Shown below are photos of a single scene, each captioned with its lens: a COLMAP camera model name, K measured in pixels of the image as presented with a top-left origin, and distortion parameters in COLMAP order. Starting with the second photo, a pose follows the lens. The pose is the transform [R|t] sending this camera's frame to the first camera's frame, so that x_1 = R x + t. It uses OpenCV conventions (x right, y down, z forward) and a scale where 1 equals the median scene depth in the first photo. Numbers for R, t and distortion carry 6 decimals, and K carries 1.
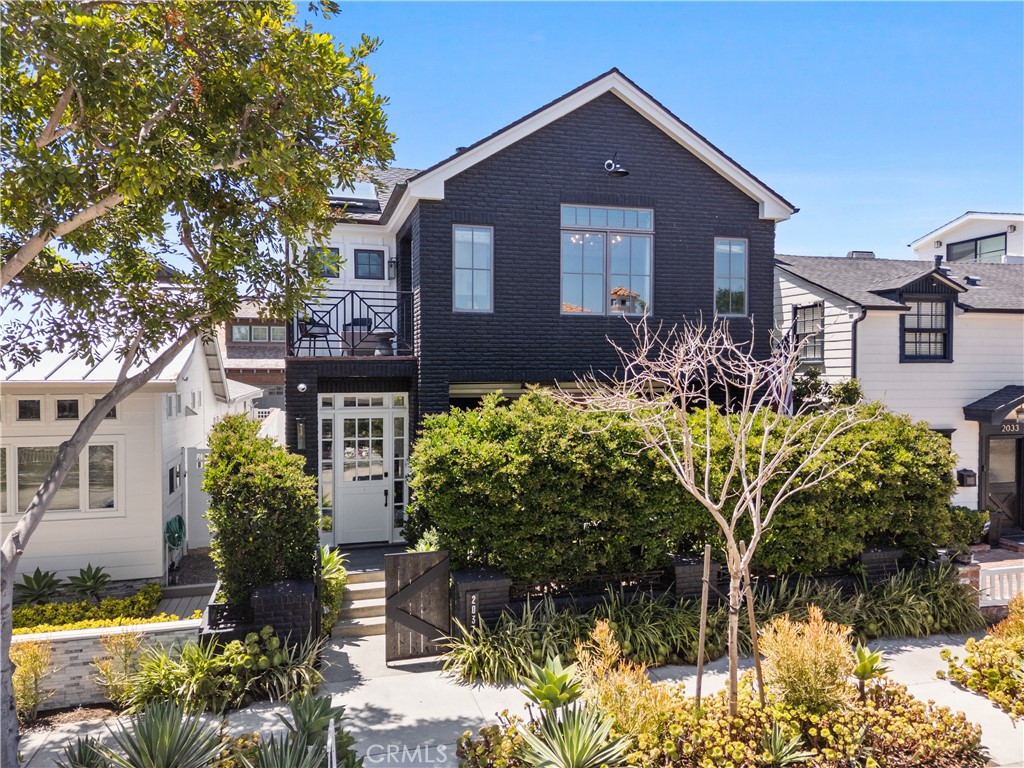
lens RADIAL K [[721.3, 0, 511.5], [0, 721.3, 384.4], [0, 0, 1]] dist [0.006880, 0.001853]
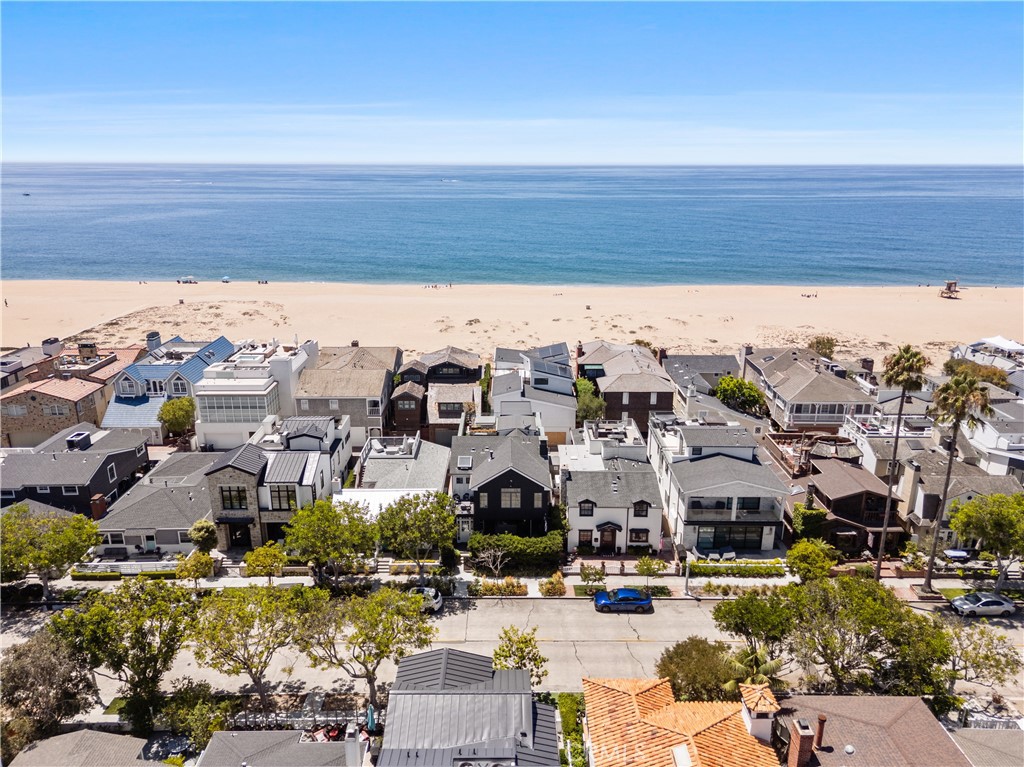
lens RADIAL K [[721.3, 0, 511.0], [0, 721.3, 381.0], [0, 0, 1]] dist [0.006880, 0.001853]
pose [[0.965957, 0.077635, -0.246779, 1.354599], [-0.007469, 0.961881, 0.273365, -2.404539], [0.258595, -0.262216, 0.929716, -3.579612]]
